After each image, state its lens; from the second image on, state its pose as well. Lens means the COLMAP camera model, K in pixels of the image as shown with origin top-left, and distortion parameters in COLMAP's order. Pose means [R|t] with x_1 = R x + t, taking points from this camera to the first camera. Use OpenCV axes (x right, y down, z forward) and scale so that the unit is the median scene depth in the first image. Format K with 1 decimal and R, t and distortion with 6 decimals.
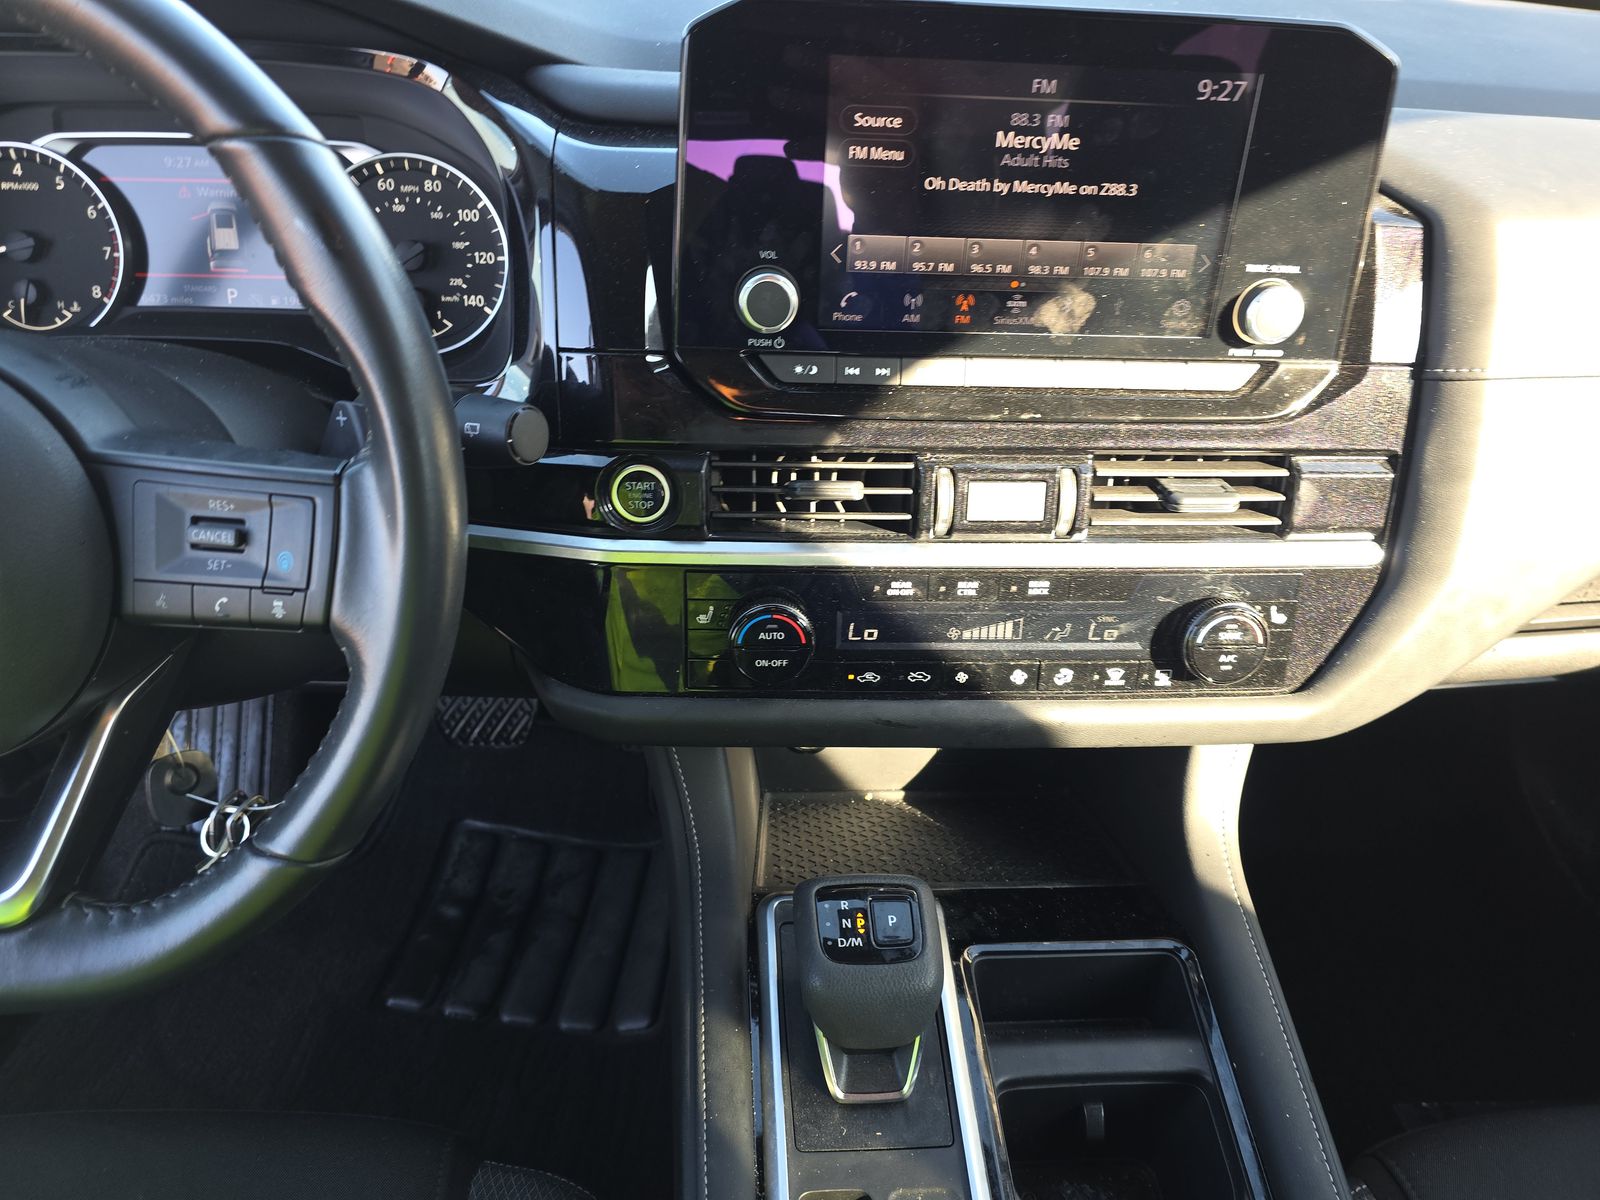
lens RADIAL K [[1030.9, 0, 799.9], [0, 1030.9, 611.6], [0, 0, 1]] dist [0.010534, -0.028517]
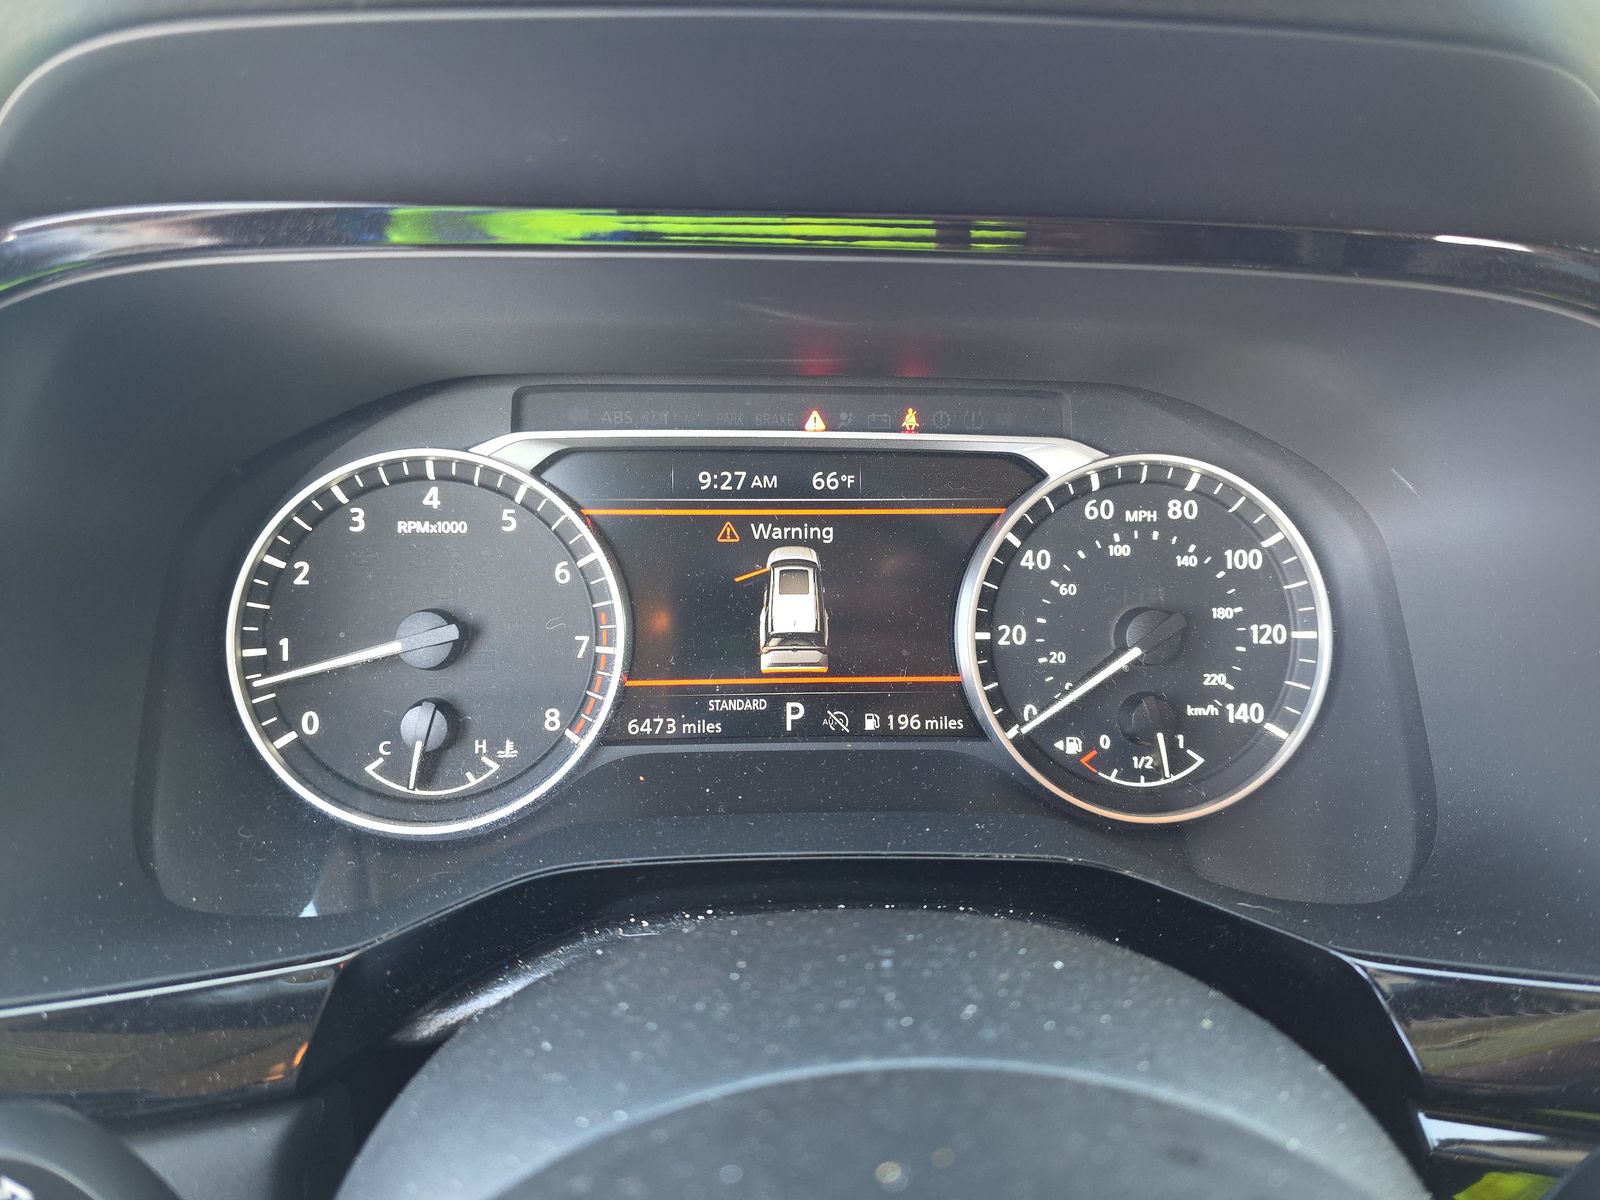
lens RADIAL K [[1030.9, 0, 799.9], [0, 1030.9, 611.6], [0, 0, 1]] dist [0.010534, -0.028517]
pose [[0.999357, -0.026565, -0.024097, -0.565725], [0.019028, 0.962219, -0.271612, -0.228590], [0.030402, 0.270979, 0.962105, 0.511846]]
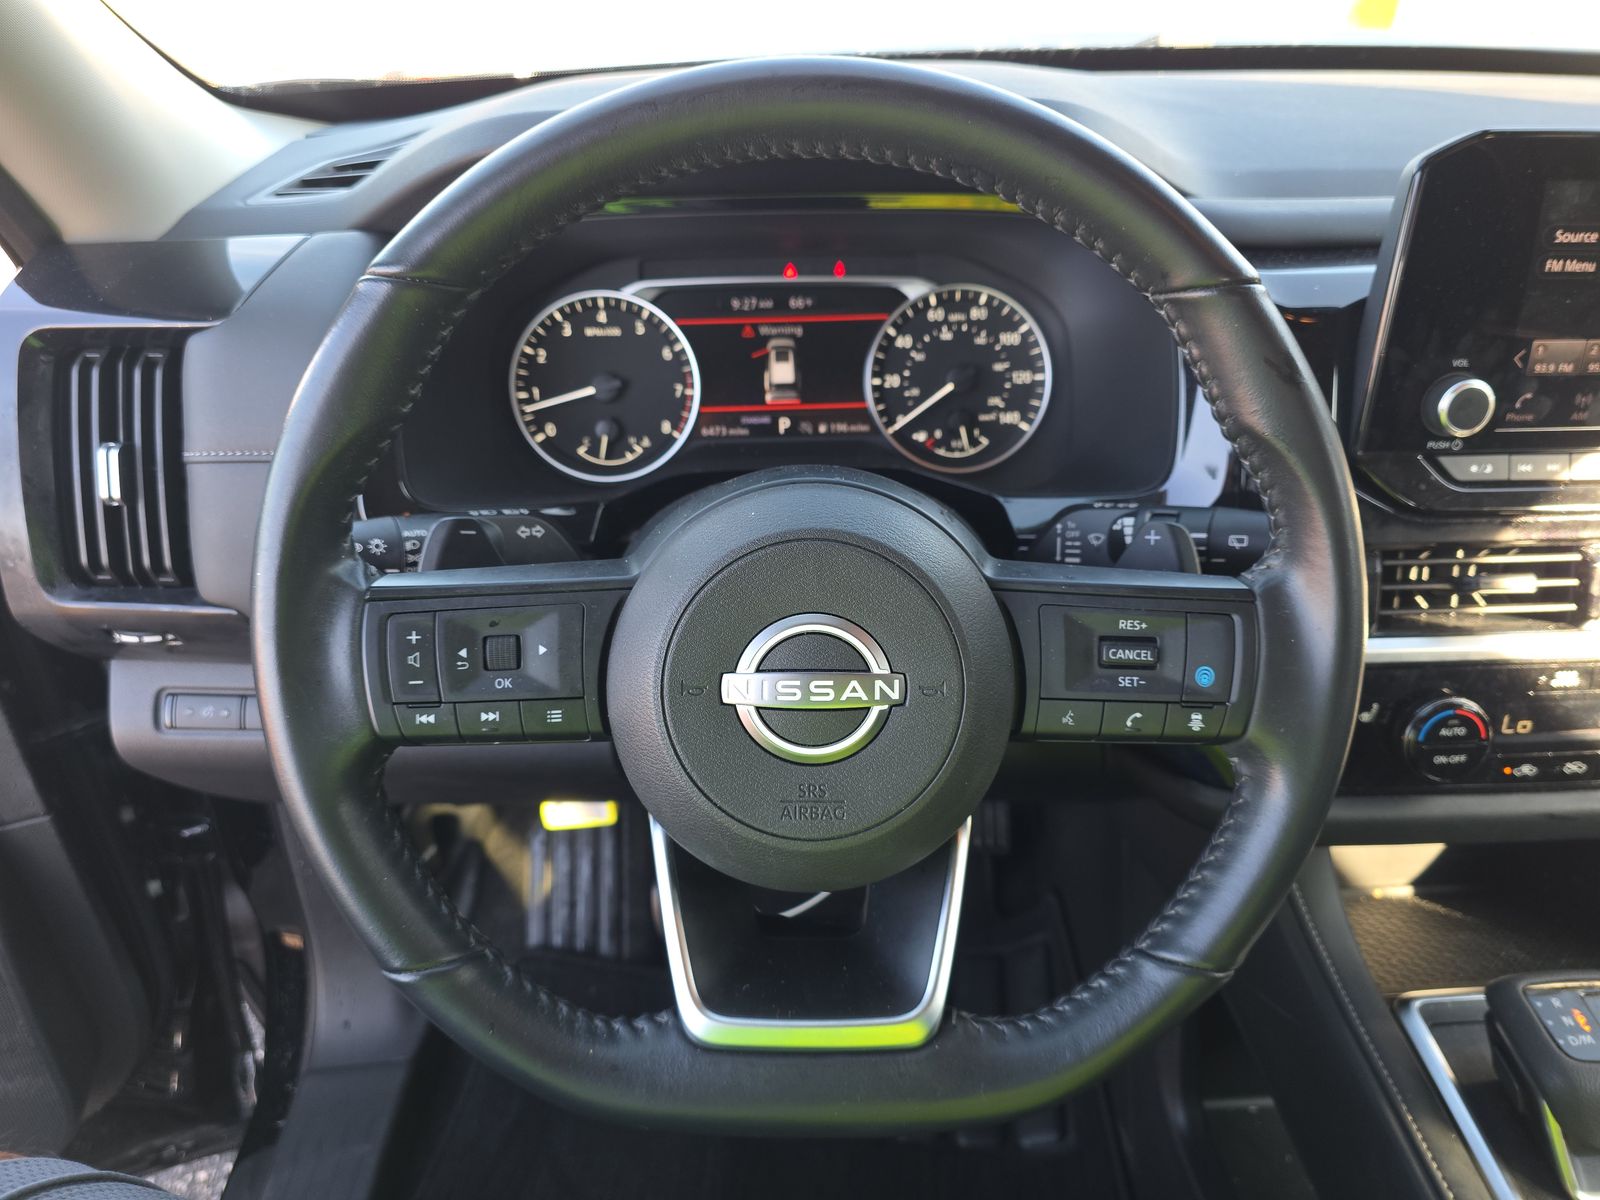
lens RADIAL K [[1063.9, 0, 795.7], [0, 1063.9, 592.1], [0, 0, 1]] dist [0.049959, -0.069874]
pose [[0.998287, -0.043122, -0.039553, -0.532717], [0.038572, 0.993253, -0.109361, -0.018677], [0.044002, 0.107648, 0.993215, -0.064246]]
